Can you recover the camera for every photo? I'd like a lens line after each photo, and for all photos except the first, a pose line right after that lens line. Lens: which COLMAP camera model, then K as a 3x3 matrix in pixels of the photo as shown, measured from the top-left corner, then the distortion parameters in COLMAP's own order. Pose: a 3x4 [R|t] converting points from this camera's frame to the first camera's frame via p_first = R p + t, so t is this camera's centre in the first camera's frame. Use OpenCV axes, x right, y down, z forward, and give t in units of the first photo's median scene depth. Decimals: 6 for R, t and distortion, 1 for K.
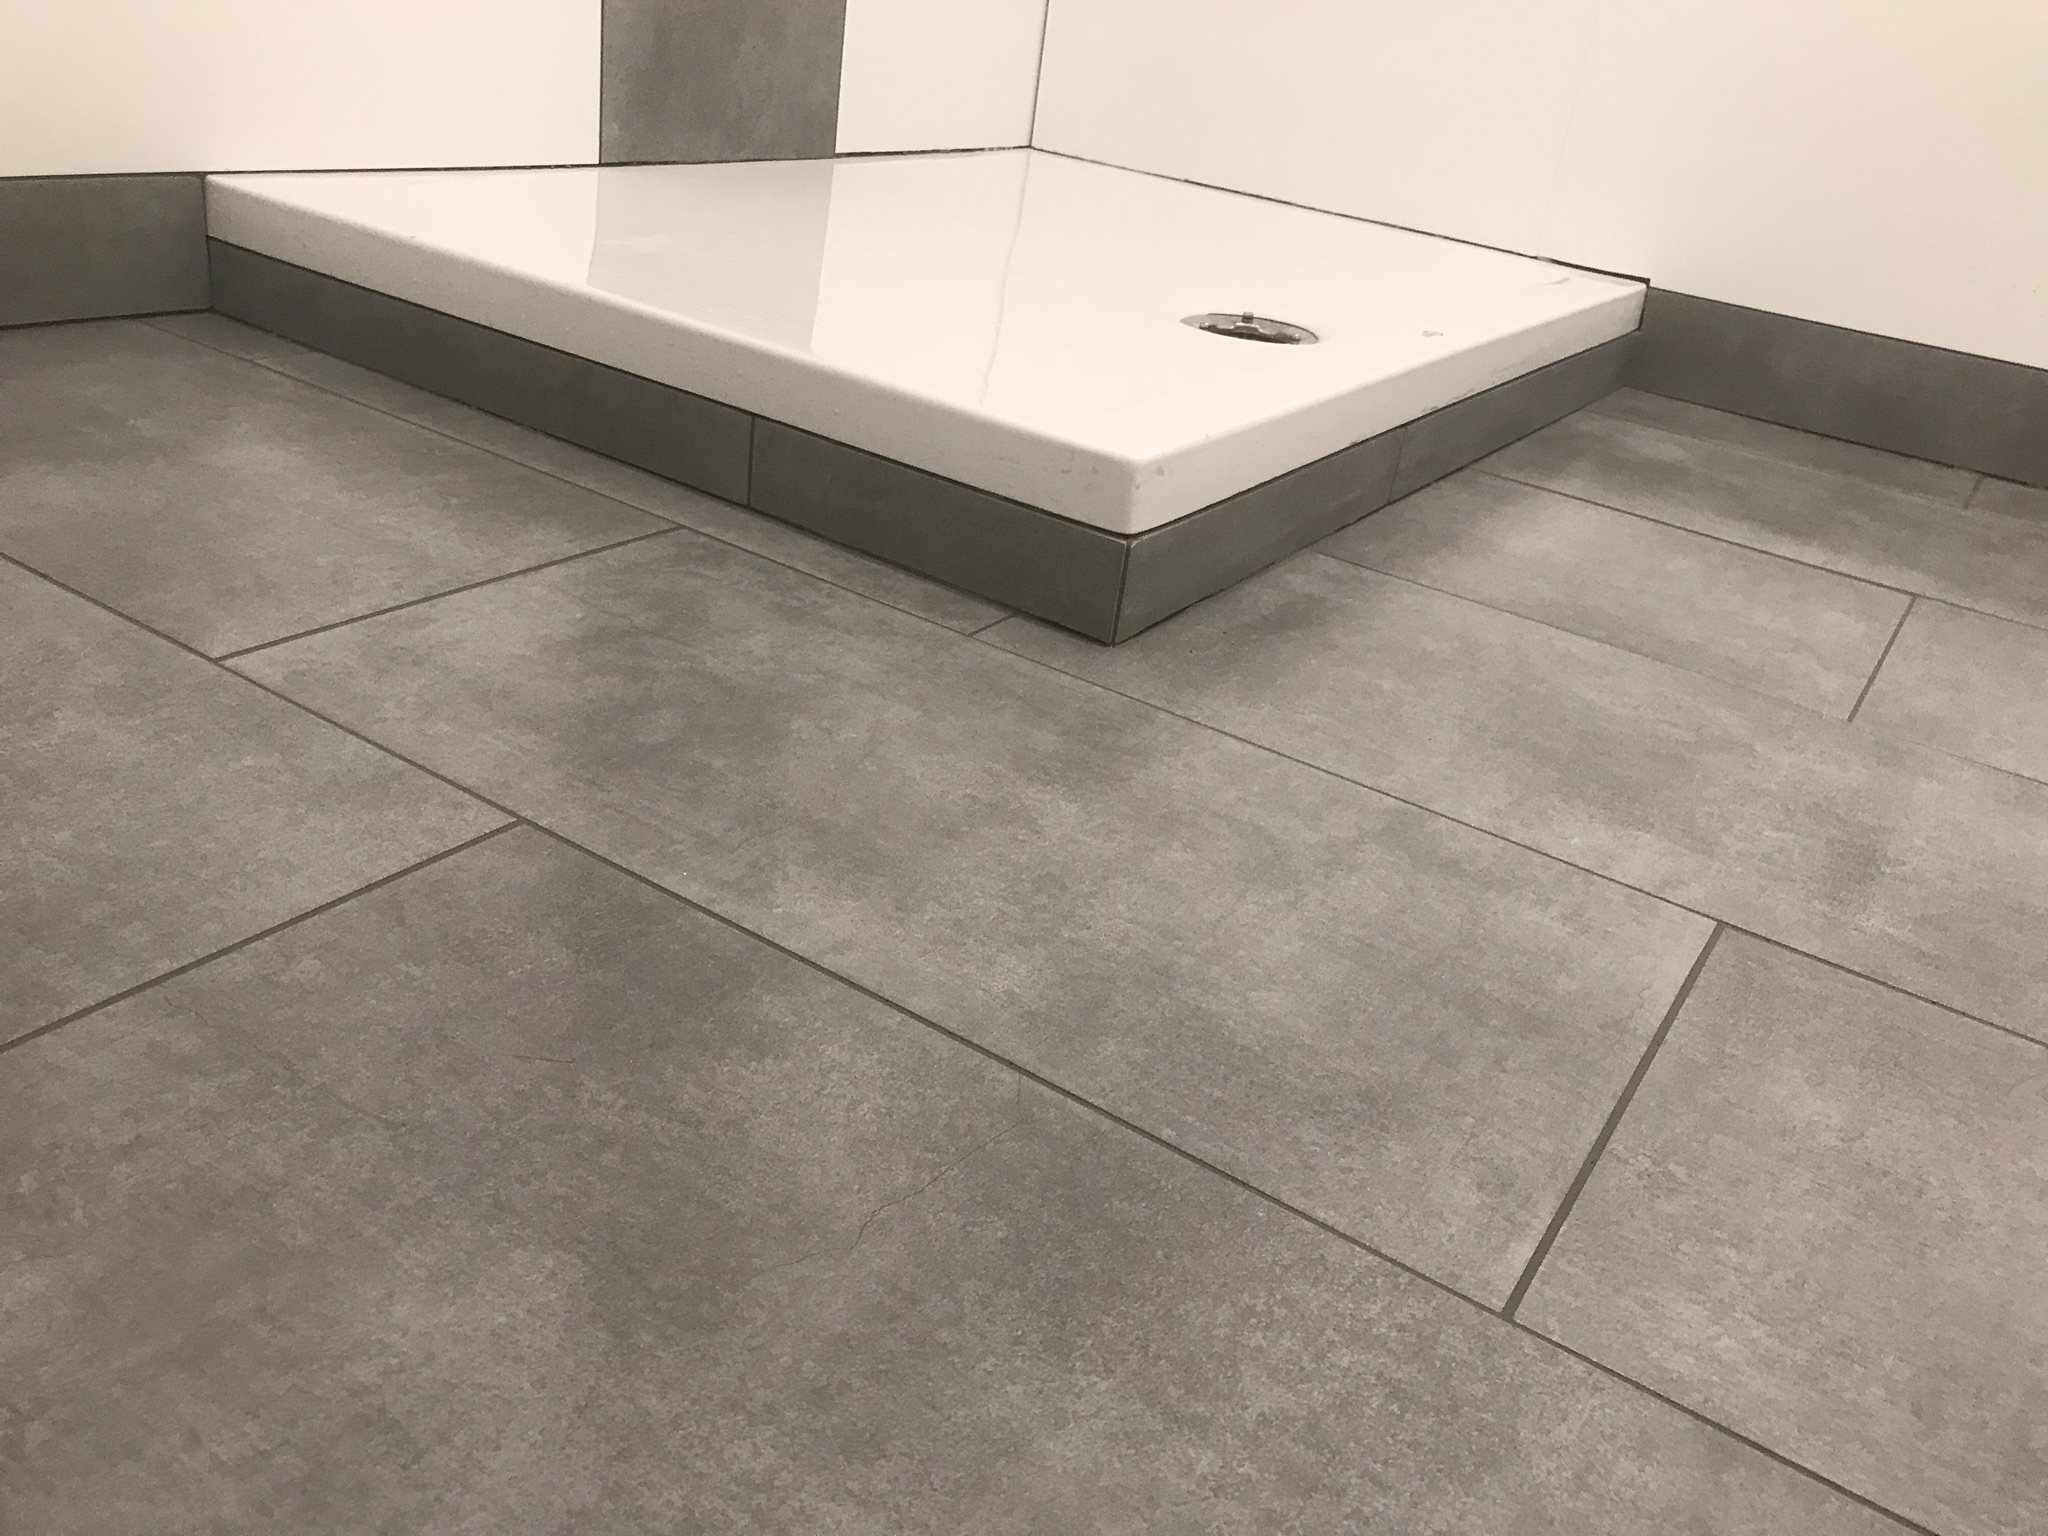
lens RADIAL K [[1685.5, 0, 1024.0], [0, 1685.5, 768.0], [0, 0, 1]] dist [0.055127, -0.076154]
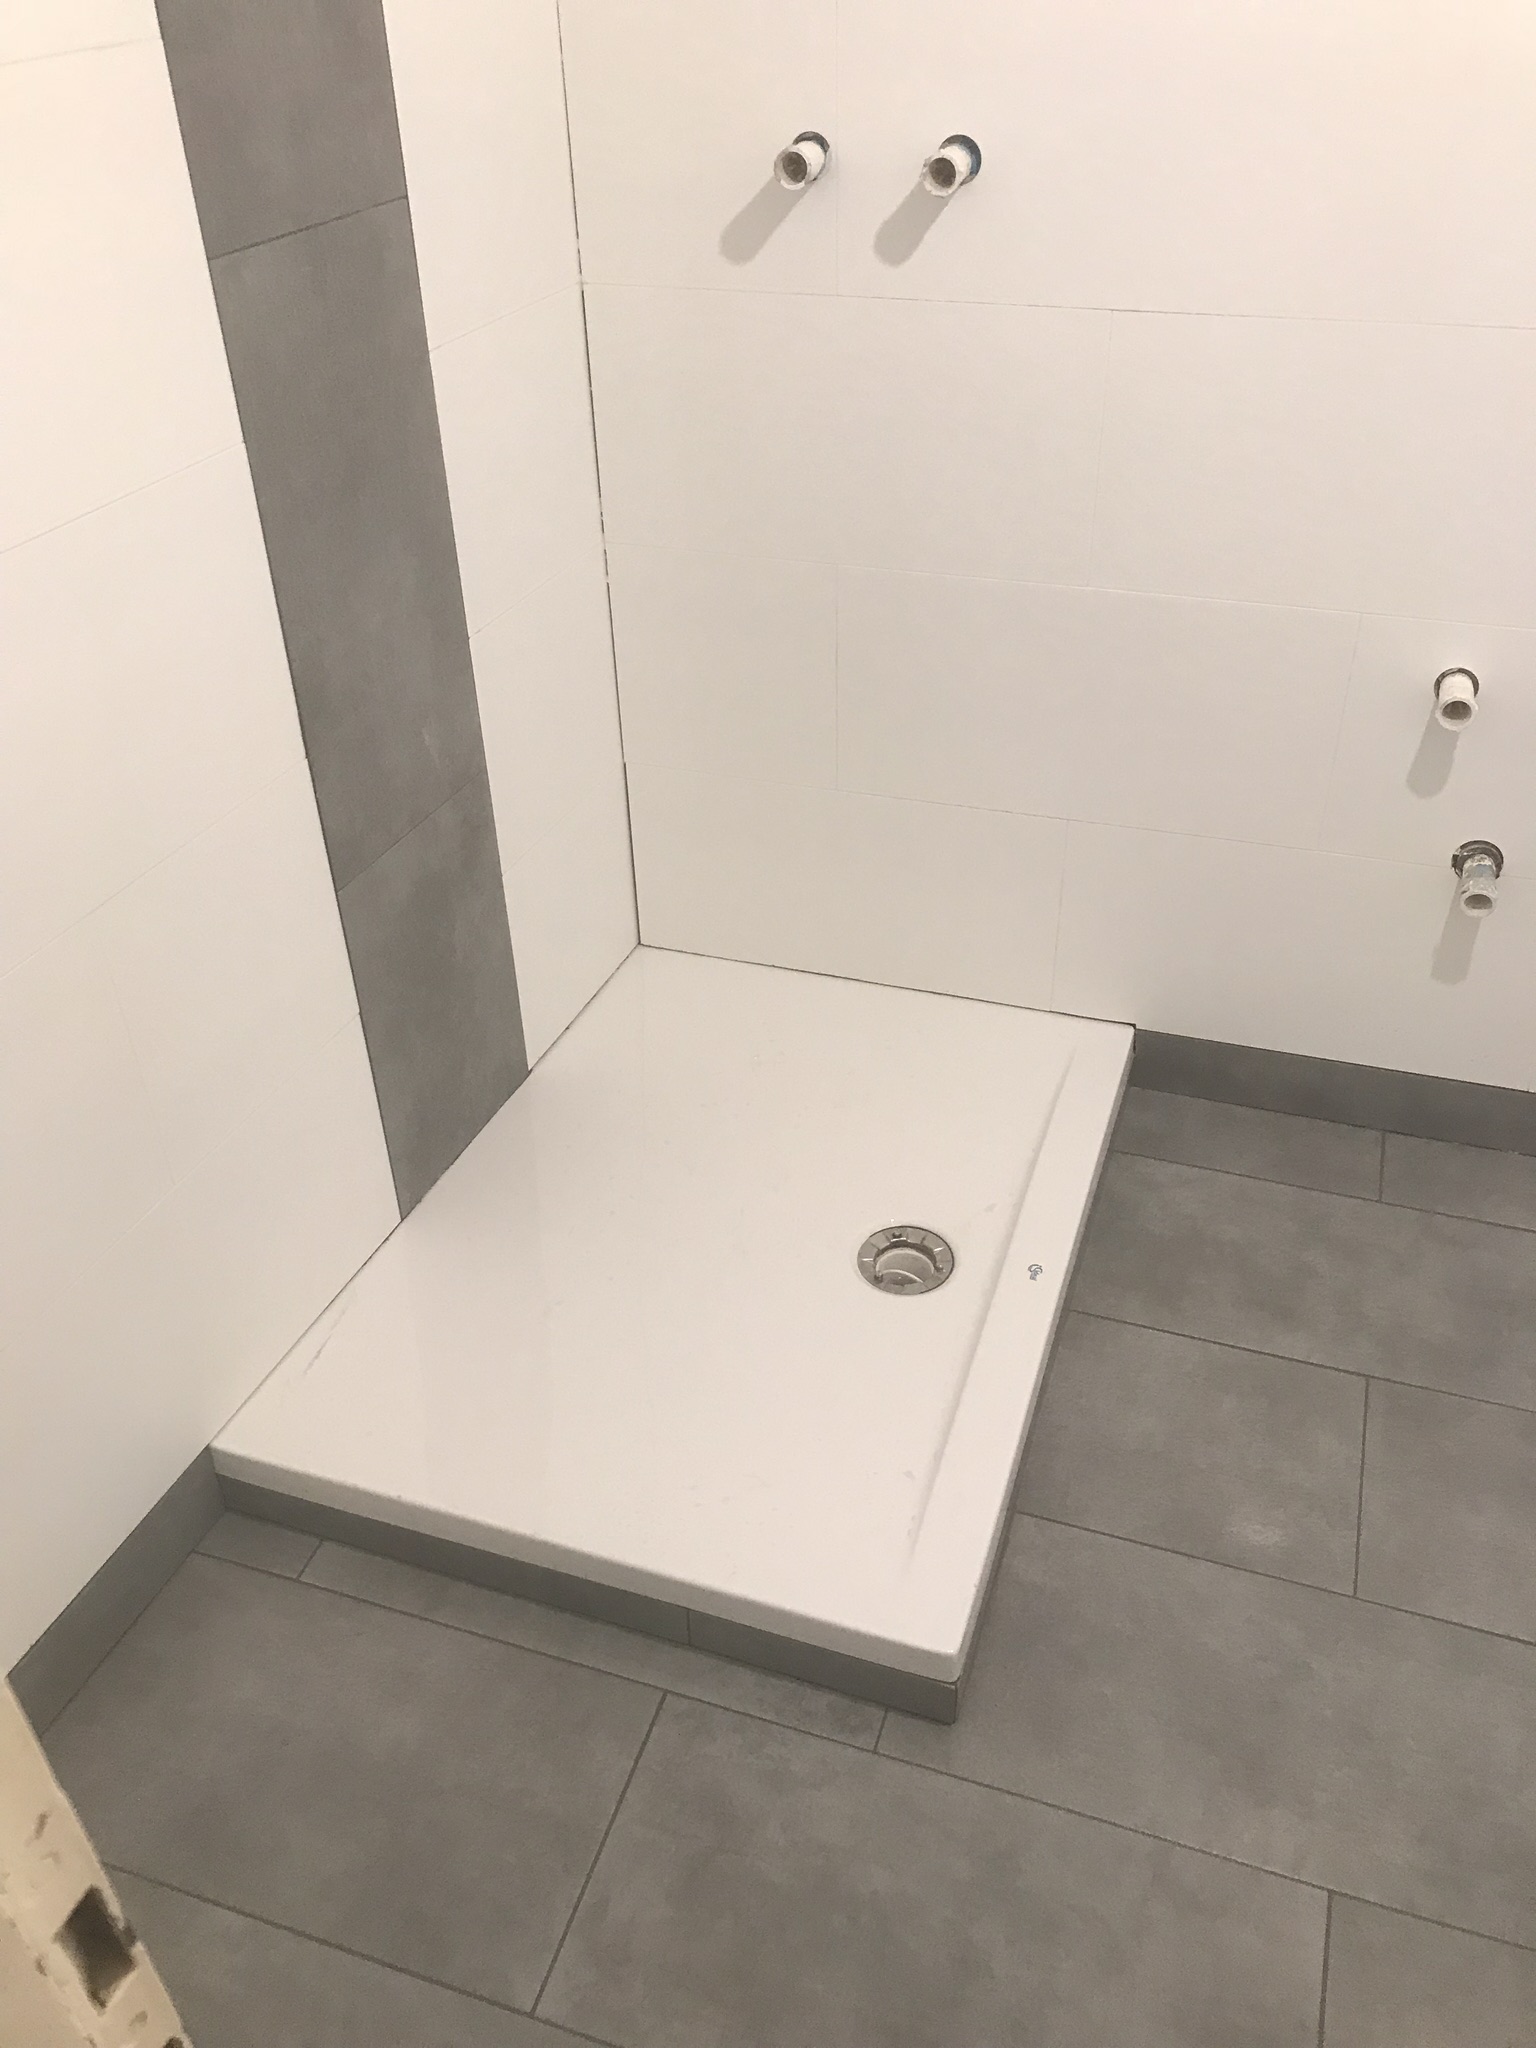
lens RADIAL K [[1685.5, 0, 762.3], [0, 1685.5, 1008.6], [0, 0, 1]] dist [0.055127, -0.076154]
pose [[0.959175, -0.260574, 0.109927, -0.162522], [0.244603, 0.959459, 0.140030, -1.289602], [-0.141958, -0.107425, 0.984026, -0.710811]]
